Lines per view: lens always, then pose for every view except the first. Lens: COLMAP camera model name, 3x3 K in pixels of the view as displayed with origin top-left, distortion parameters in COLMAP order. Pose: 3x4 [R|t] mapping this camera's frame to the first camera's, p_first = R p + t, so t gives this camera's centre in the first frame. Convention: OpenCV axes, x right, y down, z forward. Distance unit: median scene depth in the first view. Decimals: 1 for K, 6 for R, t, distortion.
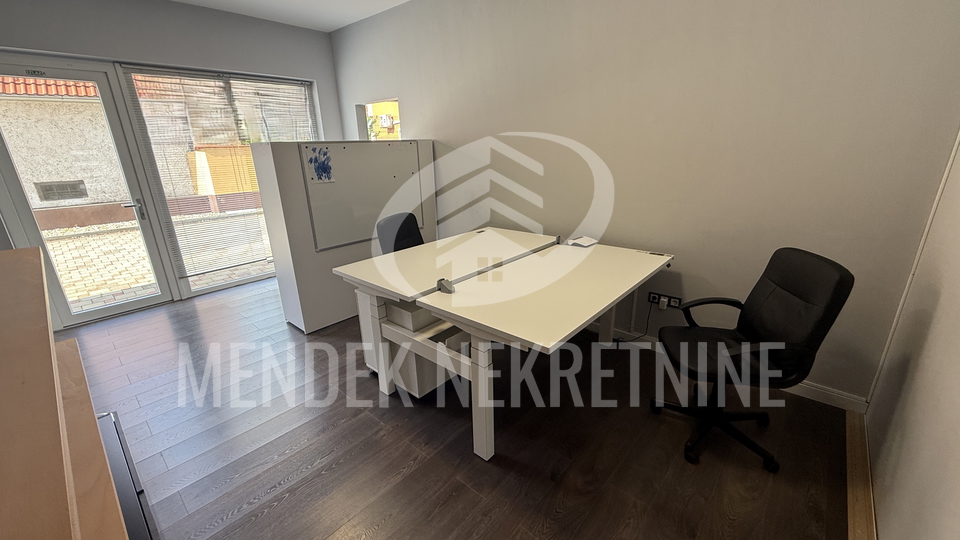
lens RADIAL K [[383.1, 0, 482.8], [0, 383.1, 267.0], [0, 0, 1]] dist [0.000384, -0.000416]
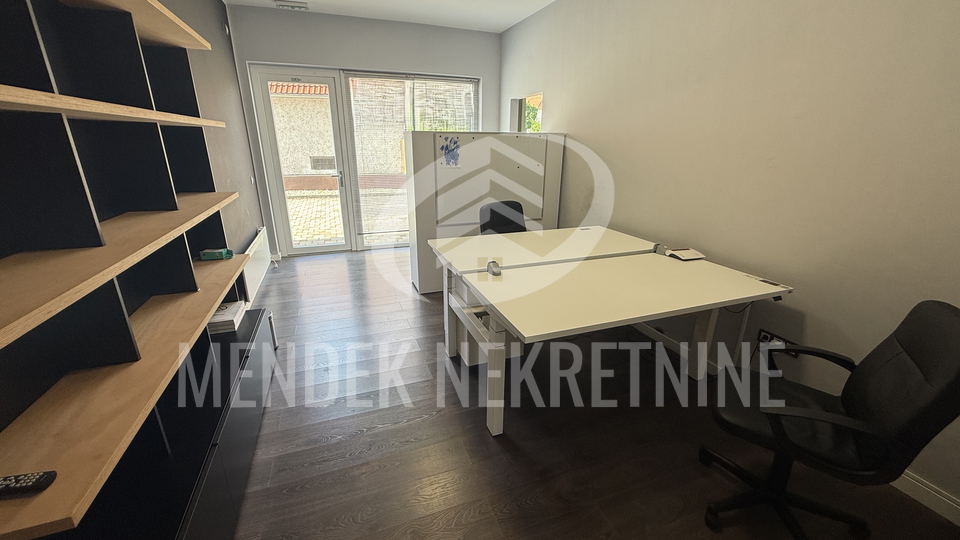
lens RADIAL K [[381.0, 0, 480.5], [0, 381.0, 268.1], [0, 0, 1]] dist [-0.002284, -0.000072]
pose [[0.884849, 0.179798, -0.429785, 0.202691], [-0.171761, 0.983442, 0.057791, -0.004633], [0.433059, 0.022684, 0.901080, 0.012851]]
